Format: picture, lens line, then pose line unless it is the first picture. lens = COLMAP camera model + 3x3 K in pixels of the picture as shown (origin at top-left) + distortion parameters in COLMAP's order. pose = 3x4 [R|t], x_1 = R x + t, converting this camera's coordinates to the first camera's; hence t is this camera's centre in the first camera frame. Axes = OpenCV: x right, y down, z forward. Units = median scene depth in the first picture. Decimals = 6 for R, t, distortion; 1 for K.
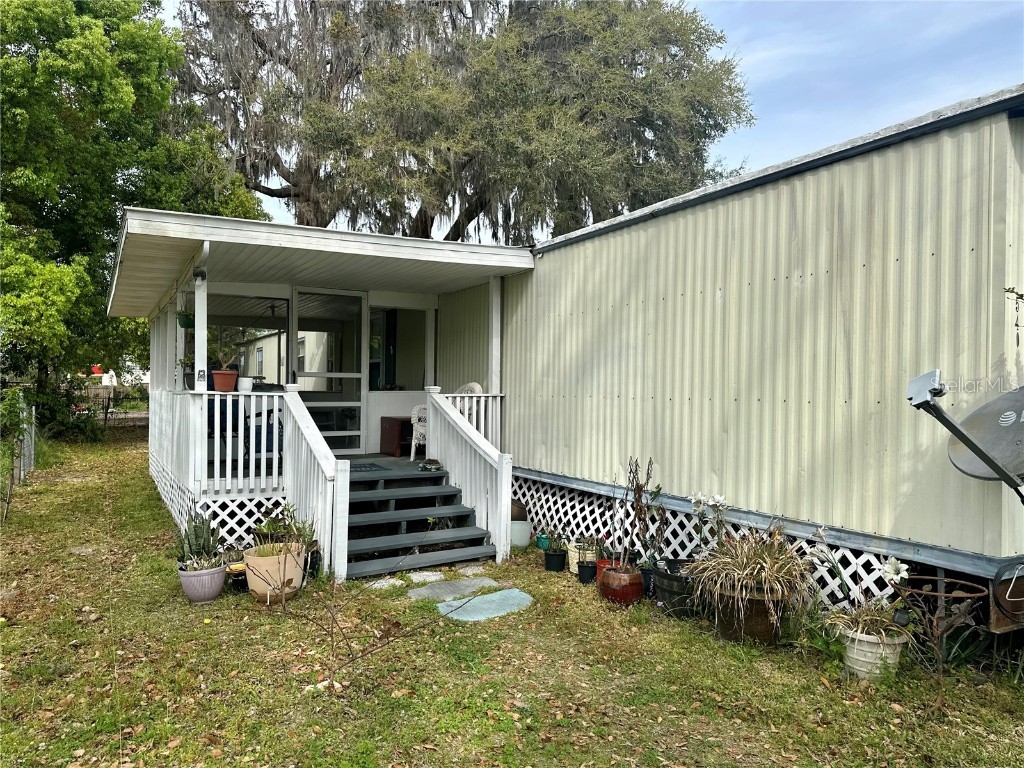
lens RADIAL K [[716.5, 0, 508.1], [0, 716.5, 391.9], [0, 0, 1]] dist [0.055335, -0.090161]
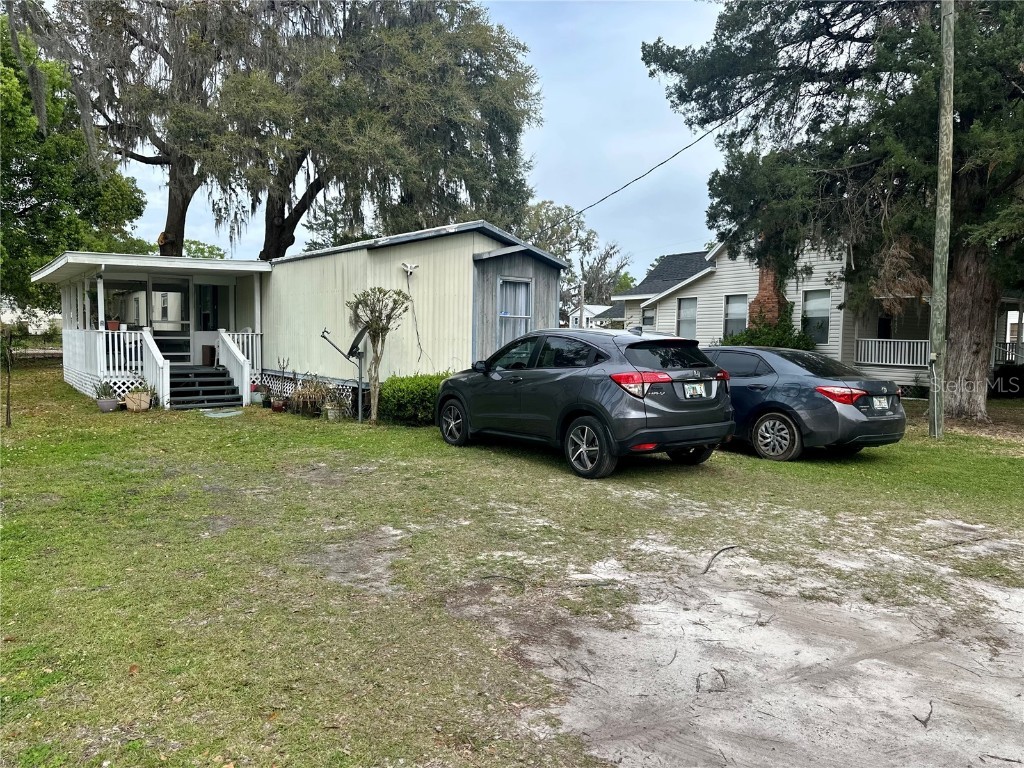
lens RADIAL K [[716.5, 0, 508.1], [0, 716.5, 391.9], [0, 0, 1]] dist [0.055335, -0.090161]
pose [[0.991241, -0.003452, 0.132022, 0.446522], [-0.006992, 0.996884, 0.078568, 0.003473], [-0.131882, -0.078803, 0.988128, -1.186790]]
